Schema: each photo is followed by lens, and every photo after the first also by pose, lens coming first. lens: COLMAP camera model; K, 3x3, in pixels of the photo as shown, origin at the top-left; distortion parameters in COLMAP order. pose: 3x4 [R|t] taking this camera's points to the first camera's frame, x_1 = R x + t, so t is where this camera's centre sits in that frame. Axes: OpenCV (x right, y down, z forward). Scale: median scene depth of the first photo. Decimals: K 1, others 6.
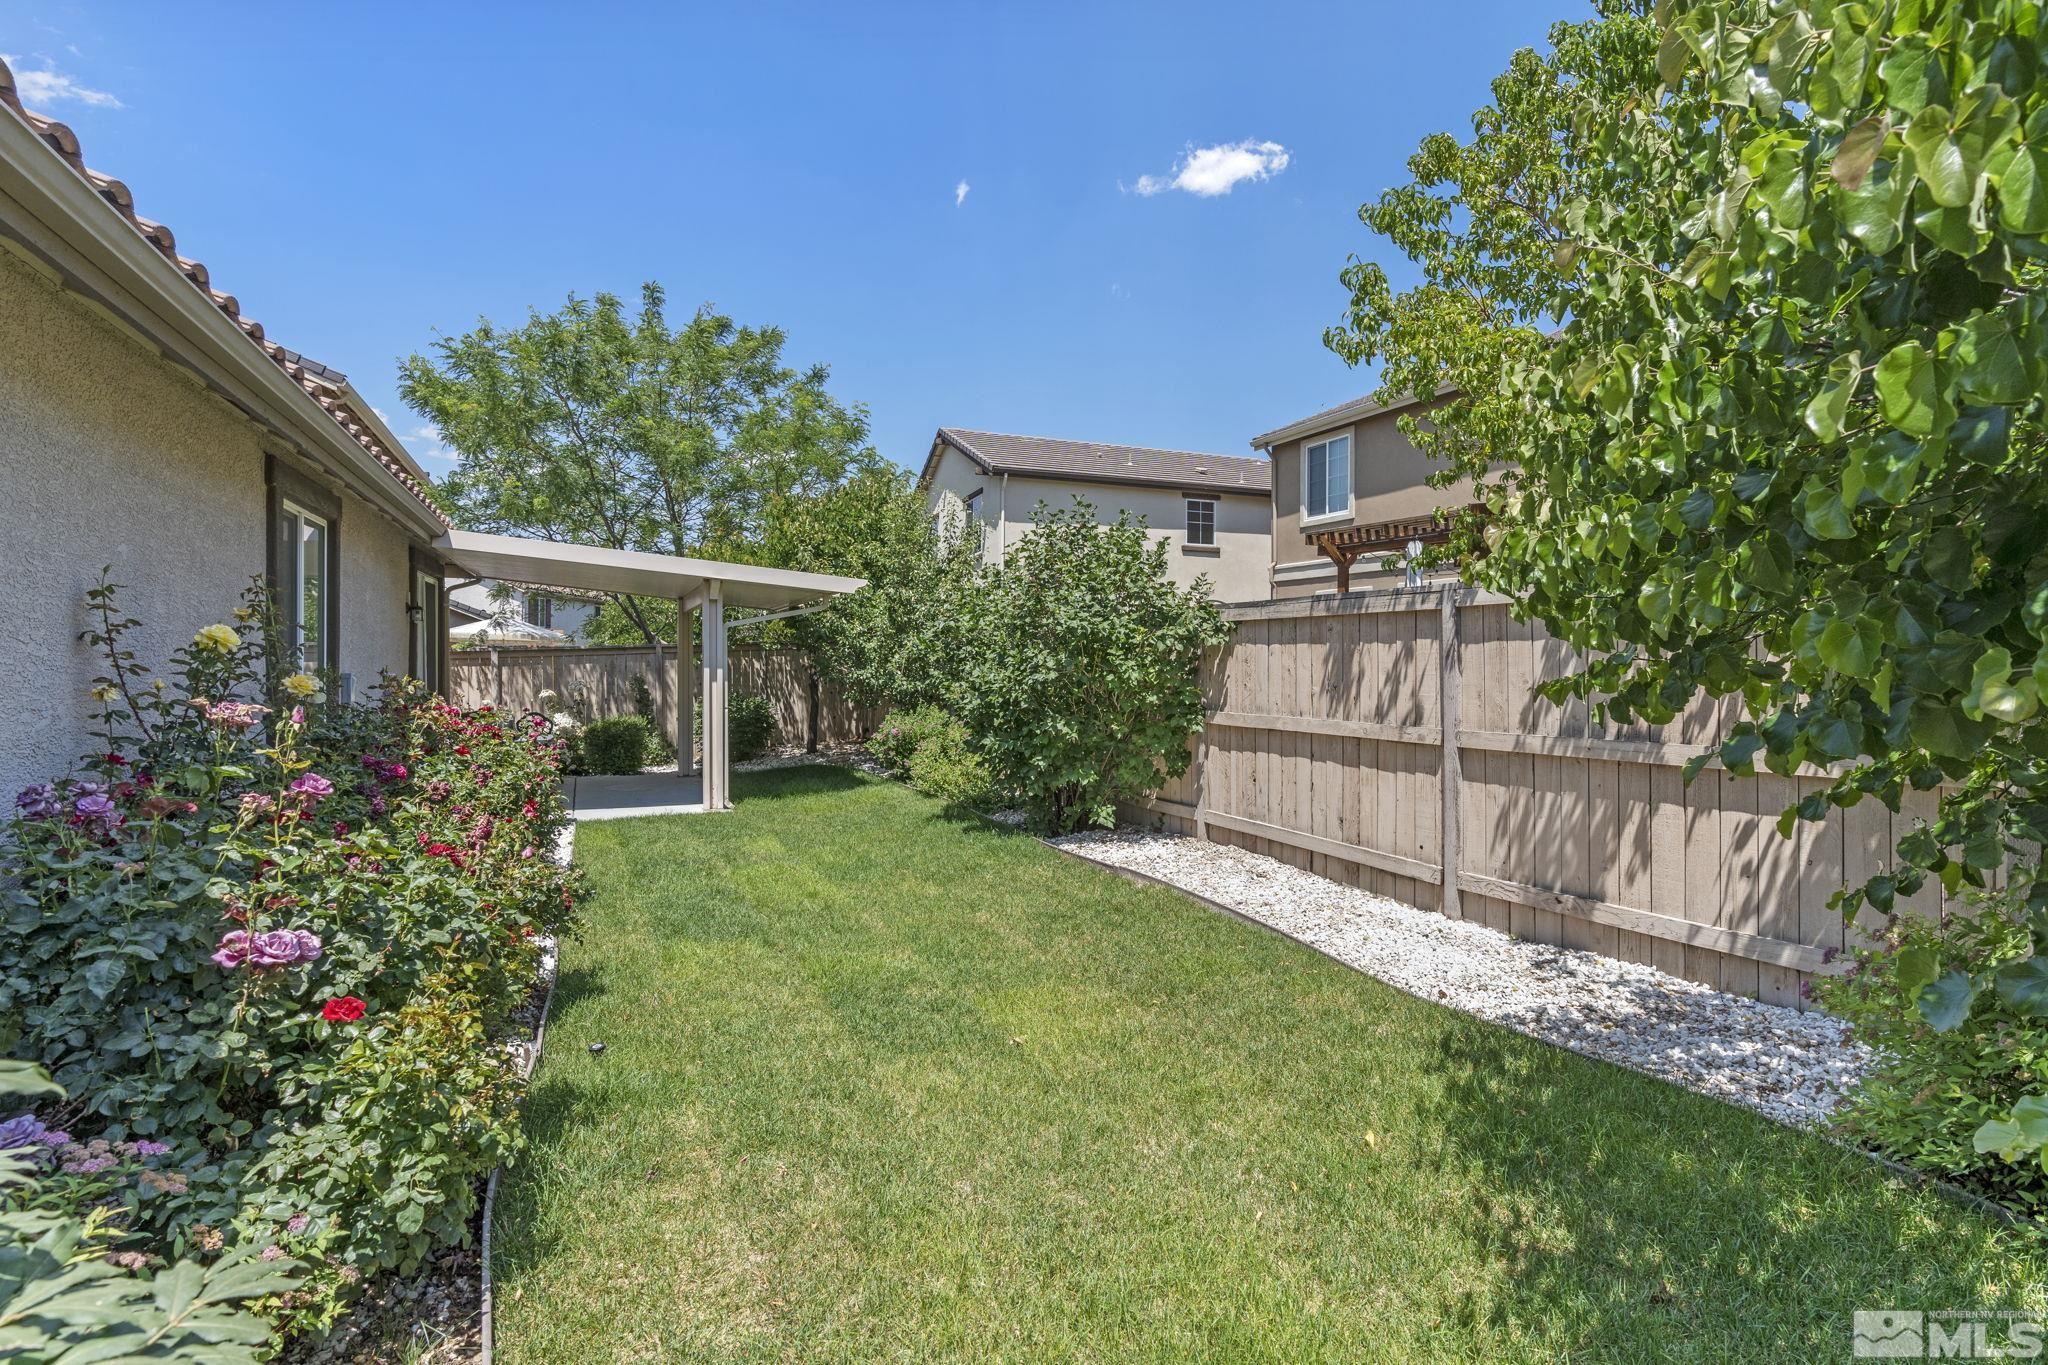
lens RADIAL K [[927.4, 0, 1029.3], [0, 927.4, 675.6], [0, 0, 1]] dist [-0.012941, 0.005113]
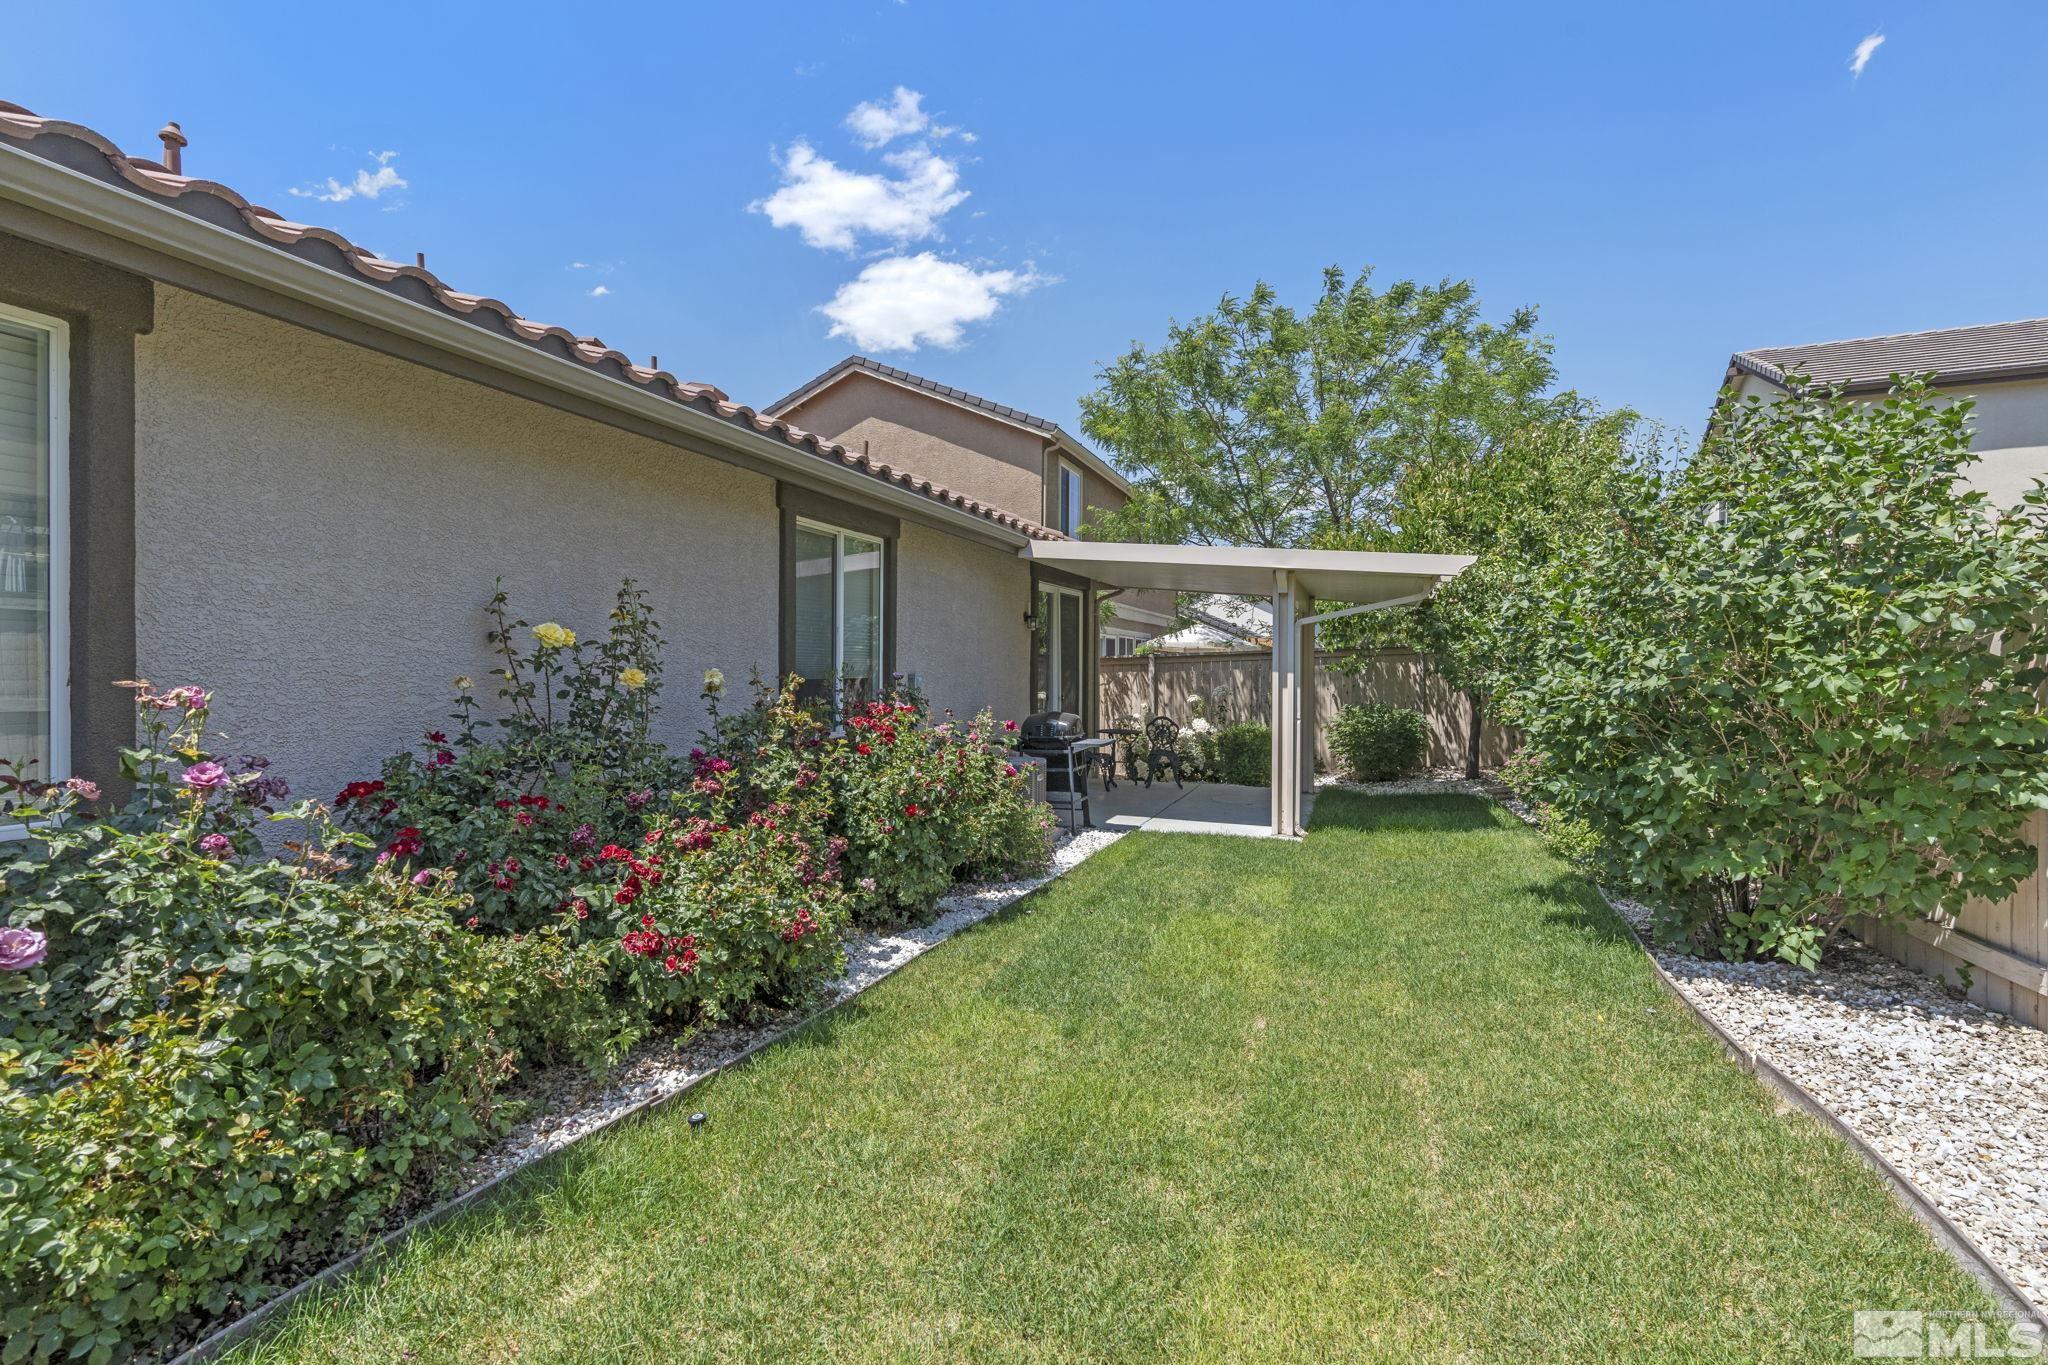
lens RADIAL K [[927.4, 0, 1020.9], [0, 927.4, 672.6], [0, 0, 1]] dist [-0.012941, 0.005113]
pose [[0.692301, 0.002467, -0.721605, 0.114067], [-0.011777, 0.999900, -0.007880, 0.002192], [0.721513, 0.013954, 0.692261, 0.221451]]
